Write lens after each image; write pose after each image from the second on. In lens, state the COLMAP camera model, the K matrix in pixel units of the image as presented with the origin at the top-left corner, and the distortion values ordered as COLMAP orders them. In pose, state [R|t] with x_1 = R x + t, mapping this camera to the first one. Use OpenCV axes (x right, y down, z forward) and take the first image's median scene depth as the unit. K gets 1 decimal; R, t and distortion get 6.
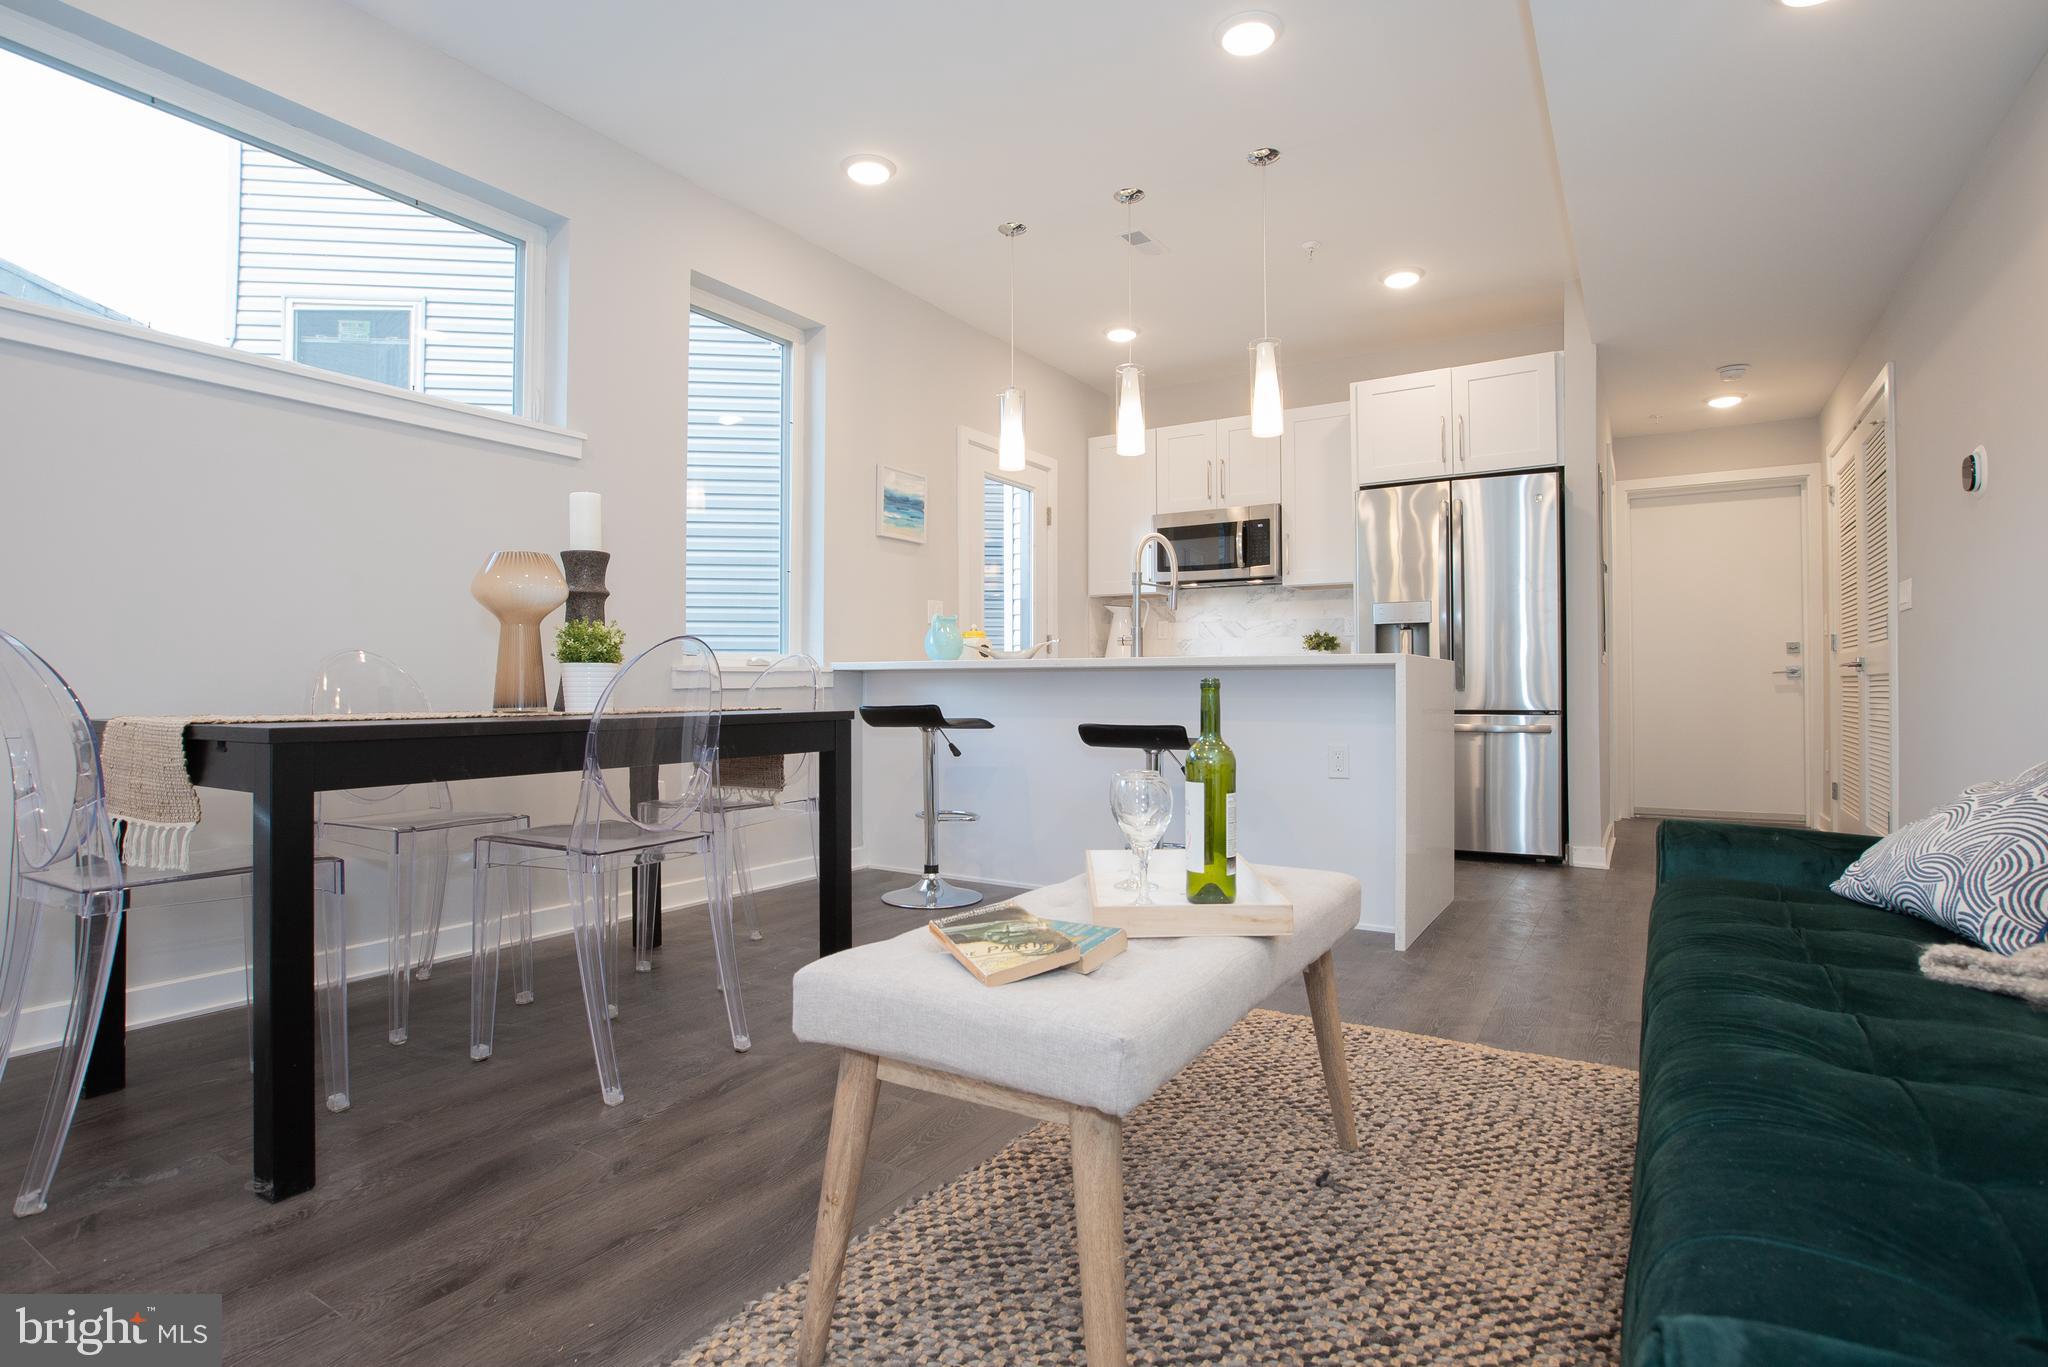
lens RADIAL K [[1014.1, 0, 1020.3], [0, 1014.1, 676.4], [0, 0, 1]] dist [-0.056185, 0.024787]
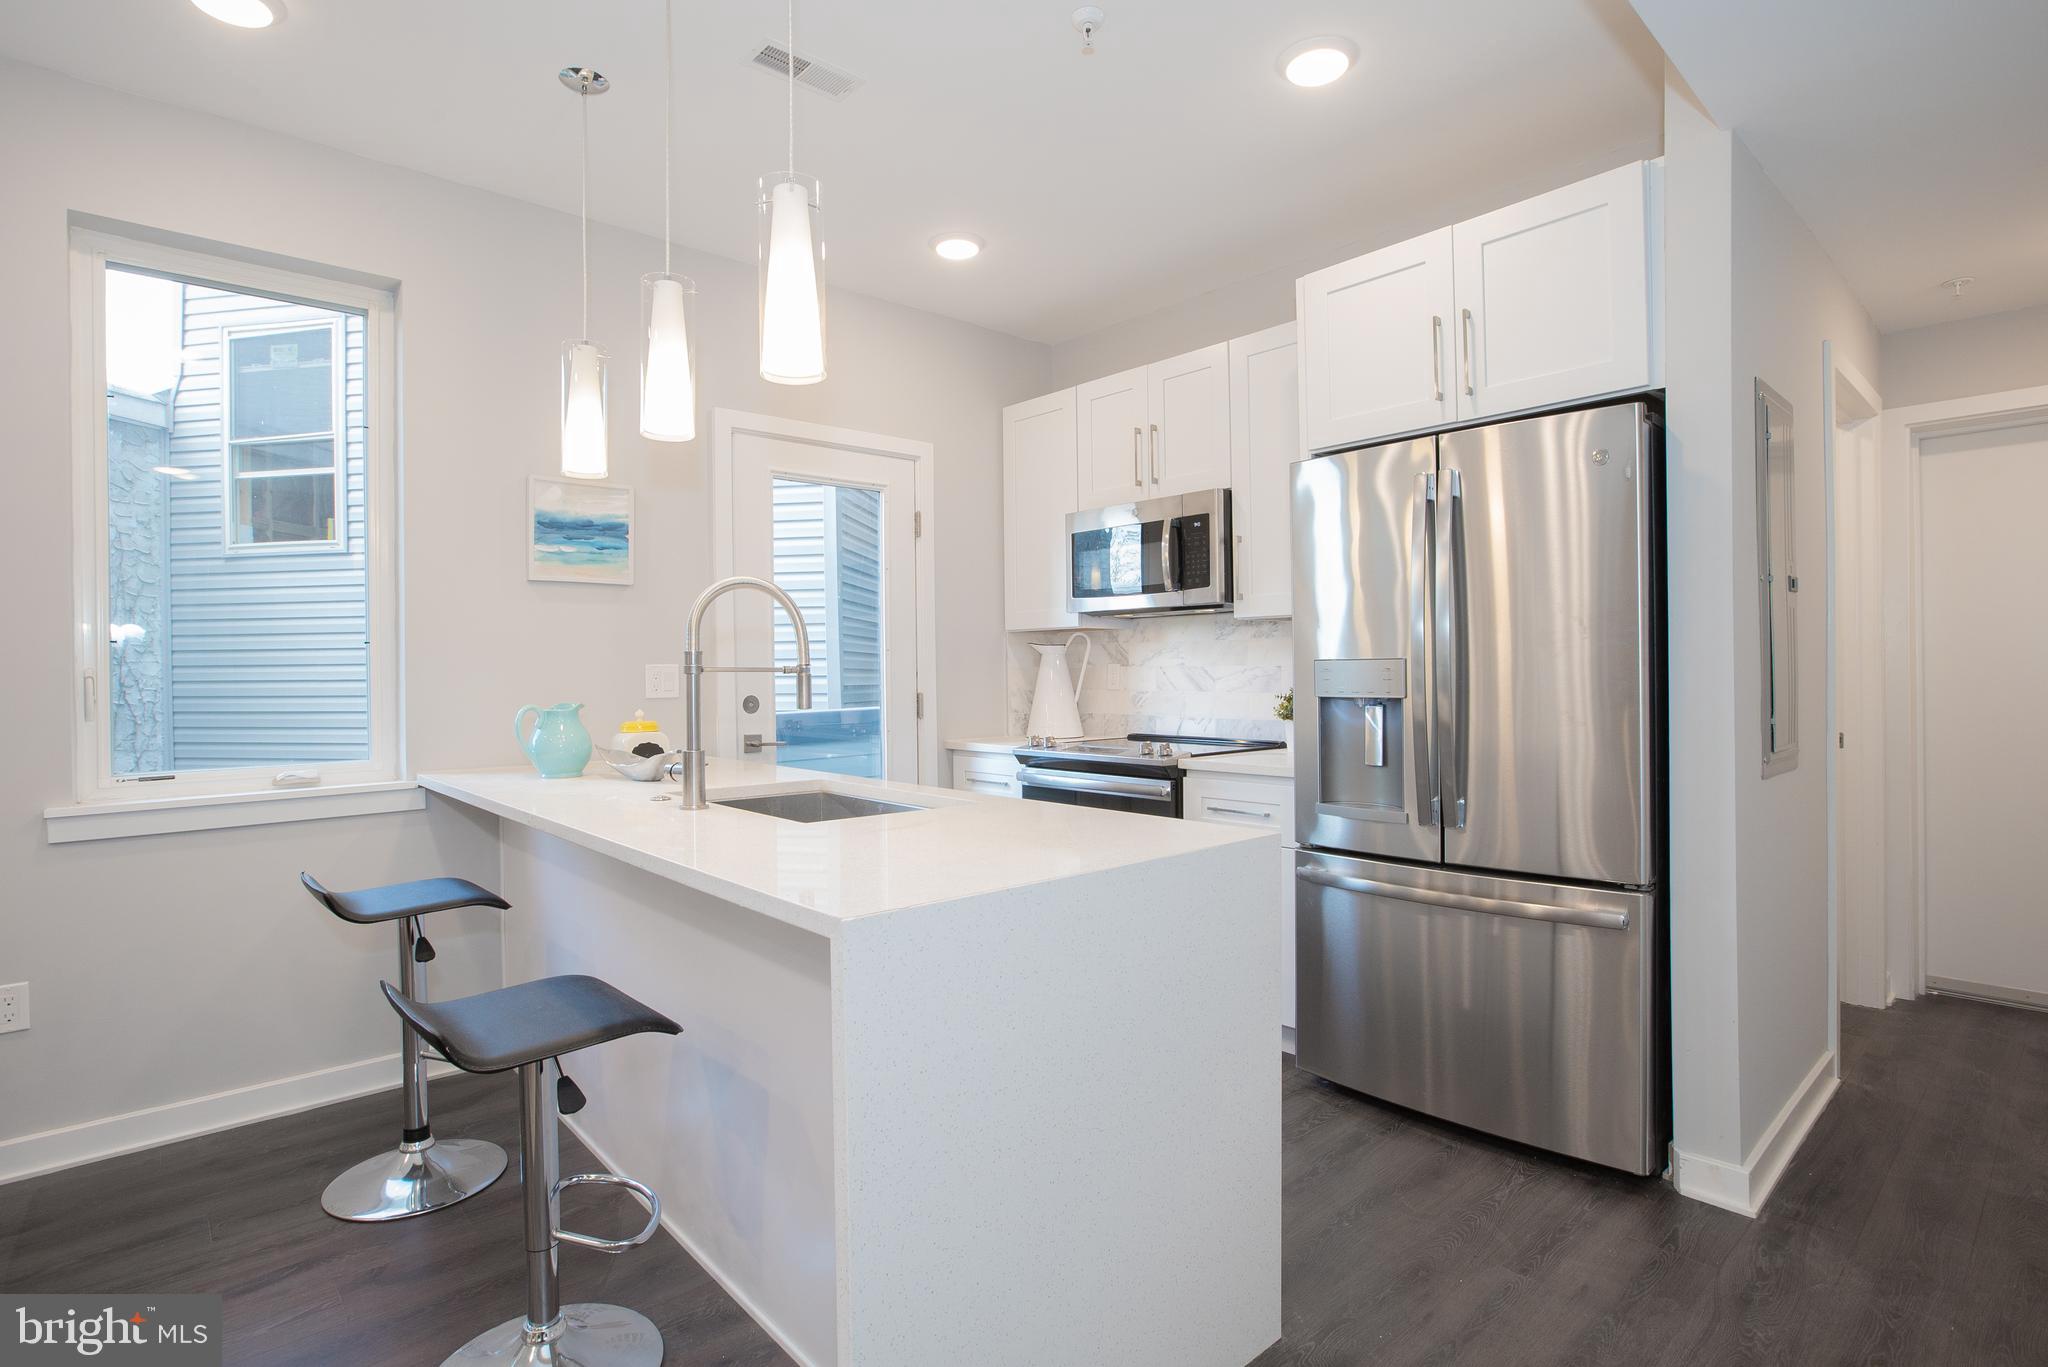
lens RADIAL K [[1014.1, 0, 1020.3], [0, 1014.1, 676.4], [0, 0, 1]] dist [-0.056185, 0.024787]
pose [[0.964331, -0.010456, -0.264492, 0.325943], [0.015026, 0.999771, 0.015259, -0.071765], [0.264272, -0.018689, 0.964267, 0.390462]]
